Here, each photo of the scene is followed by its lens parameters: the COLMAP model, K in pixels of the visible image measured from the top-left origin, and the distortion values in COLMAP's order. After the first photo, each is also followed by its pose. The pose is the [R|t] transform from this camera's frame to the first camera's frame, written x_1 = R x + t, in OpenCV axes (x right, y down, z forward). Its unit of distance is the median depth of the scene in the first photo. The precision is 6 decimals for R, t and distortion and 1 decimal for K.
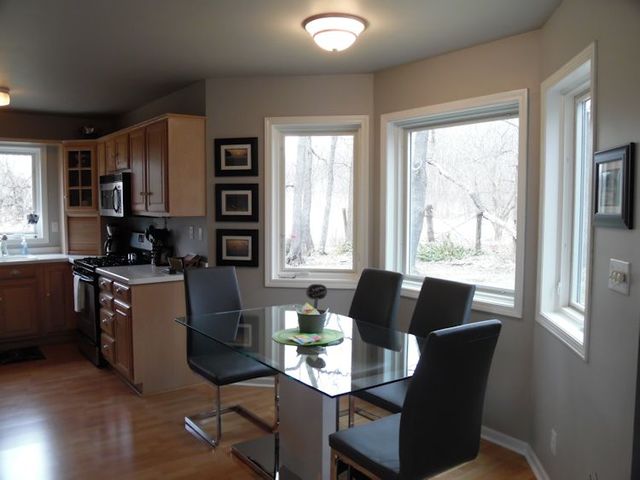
lens RADIAL K [[543.8, 0, 320.0], [0, 543.8, 240.0], [0, 0, 1]] dist [-0.062687, 0.000922]
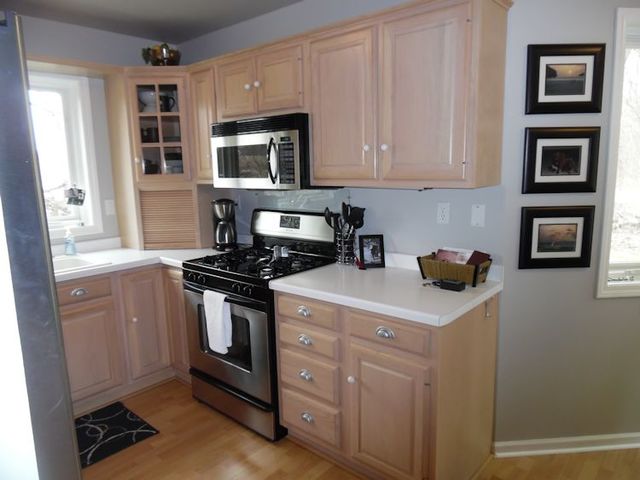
lens RADIAL K [[446.7, 0, 320.0], [0, 446.7, 240.0], [0, 0, 1]] dist [-0.017489, -0.001349]
pose [[0.976440, -0.056534, 0.208253, -0.502736], [0.036516, 0.994443, 0.098744, -0.040069], [-0.212678, -0.088813, 0.973078, 0.579181]]
